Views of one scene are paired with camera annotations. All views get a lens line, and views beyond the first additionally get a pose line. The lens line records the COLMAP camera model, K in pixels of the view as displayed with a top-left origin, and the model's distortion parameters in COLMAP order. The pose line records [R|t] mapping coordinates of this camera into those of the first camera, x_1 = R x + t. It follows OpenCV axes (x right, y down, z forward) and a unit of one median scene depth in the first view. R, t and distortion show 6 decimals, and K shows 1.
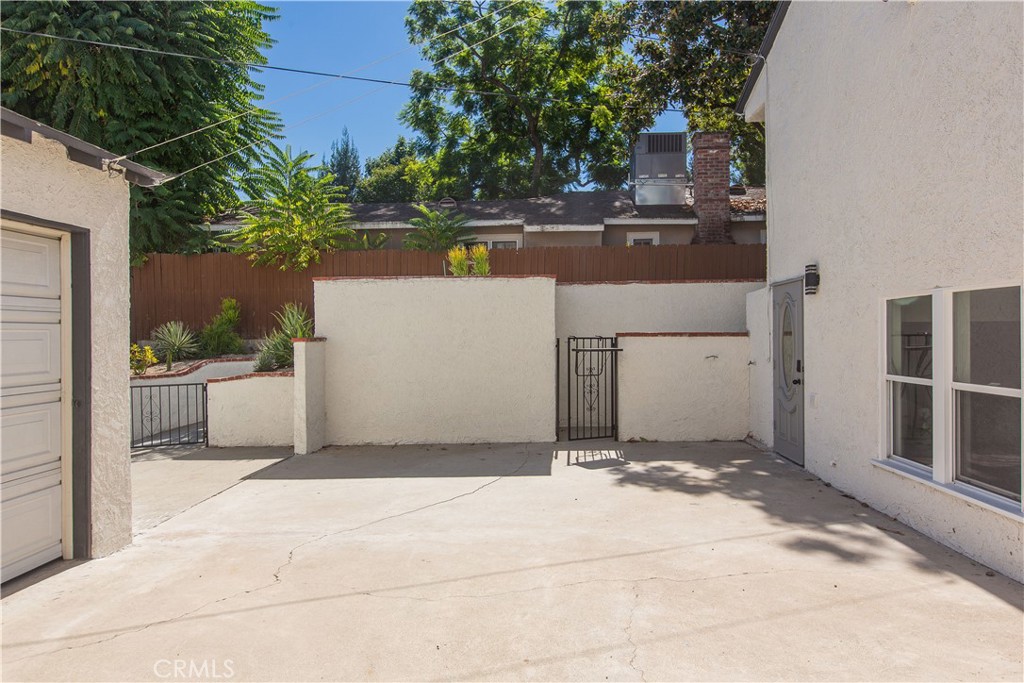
lens RADIAL K [[629.4, 0, 515.6], [0, 629.4, 336.8], [0, 0, 1]] dist [0.001029, -0.000329]
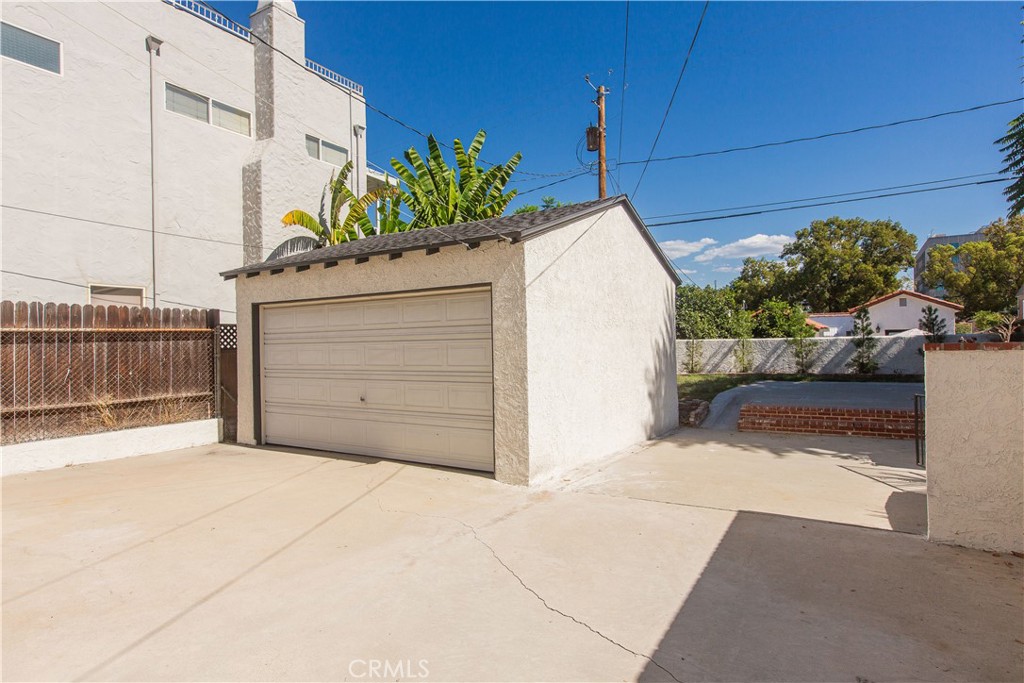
lens RADIAL K [[555.1, 0, 509.6], [0, 555.1, 338.9], [0, 0, 1]] dist [0.004147, -0.000517]
pose [[-0.478342, 0.011117, -0.878103, 0.333901], [0.023717, 0.999719, -0.000263, -0.010376], [0.877853, -0.020952, -0.478471, 0.977993]]
